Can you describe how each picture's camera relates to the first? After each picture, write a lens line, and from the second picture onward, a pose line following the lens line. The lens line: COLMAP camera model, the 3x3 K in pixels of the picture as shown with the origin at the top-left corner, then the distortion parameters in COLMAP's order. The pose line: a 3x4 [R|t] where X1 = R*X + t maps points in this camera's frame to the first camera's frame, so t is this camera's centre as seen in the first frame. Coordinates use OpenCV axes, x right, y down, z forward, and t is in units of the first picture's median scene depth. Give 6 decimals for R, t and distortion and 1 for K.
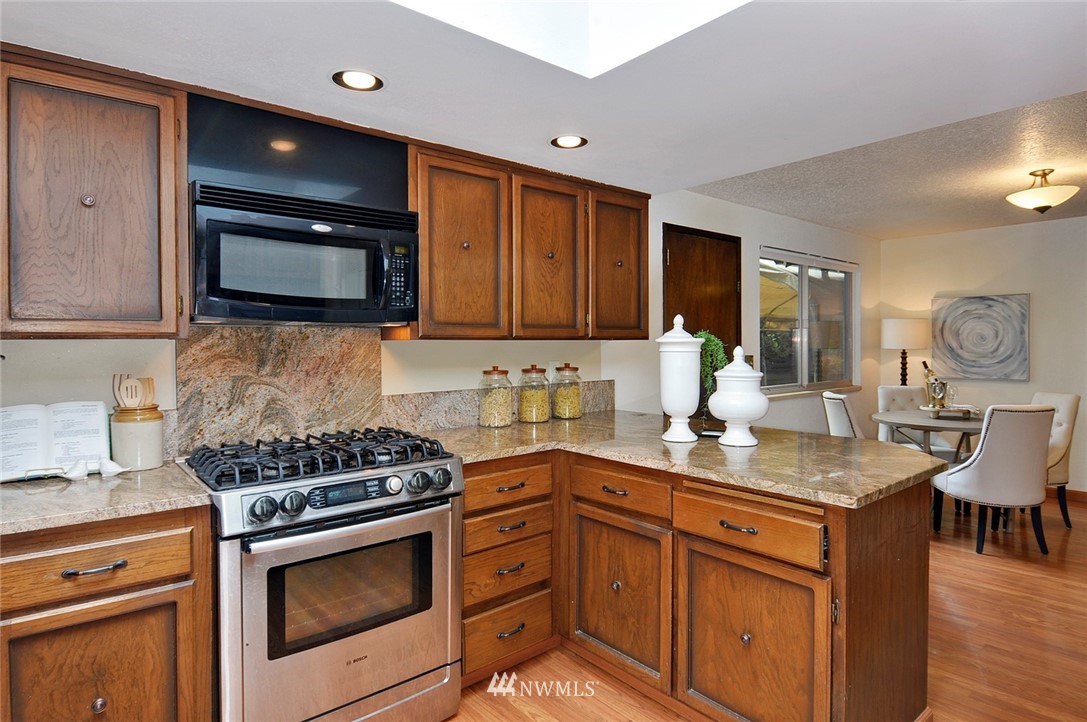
lens RADIAL K [[597.6, 0, 551.8], [0, 597.6, 359.4], [0, 0, 1]] dist [-0.001955, -0.008037]
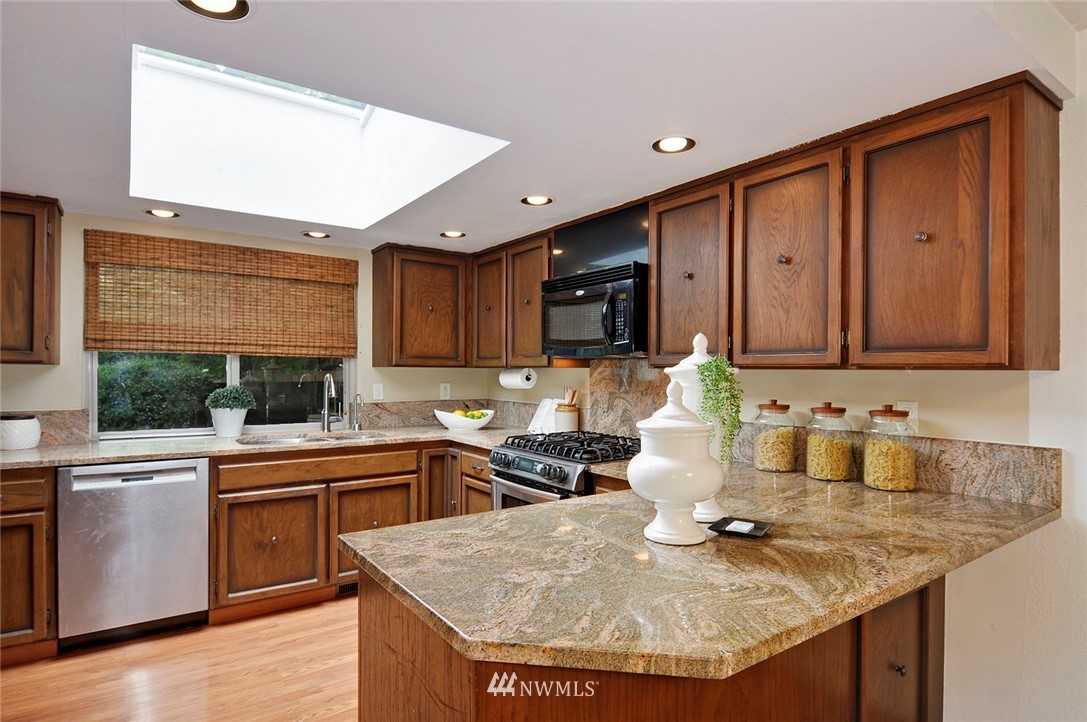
lens RADIAL K [[597.6, 0, 535.7], [0, 597.6, 372.7], [0, 0, 1]] dist [-0.001955, -0.008037]
pose [[-0.101714, 0.012236, -0.994738, 0.901573], [-0.028748, 0.999471, 0.015234, -0.034376], [0.994398, 0.030146, -0.101308, 0.860346]]
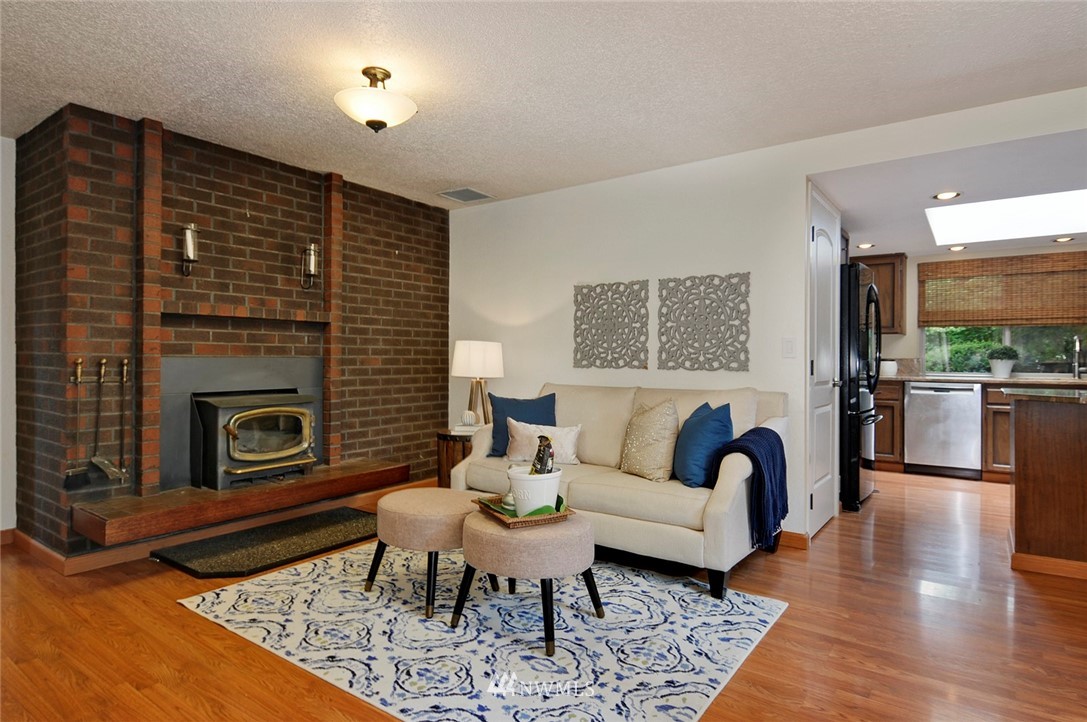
lens RADIAL K [[597.6, 0, 570.9], [0, 597.6, 354.4], [0, 0, 1]] dist [-0.001955, -0.008037]
pose [[-0.966045, 0.004048, -0.258344, 1.706615], [-0.000041, 0.999875, 0.015821, 0.035977], [0.258375, 0.015295, -0.965924, 1.732078]]
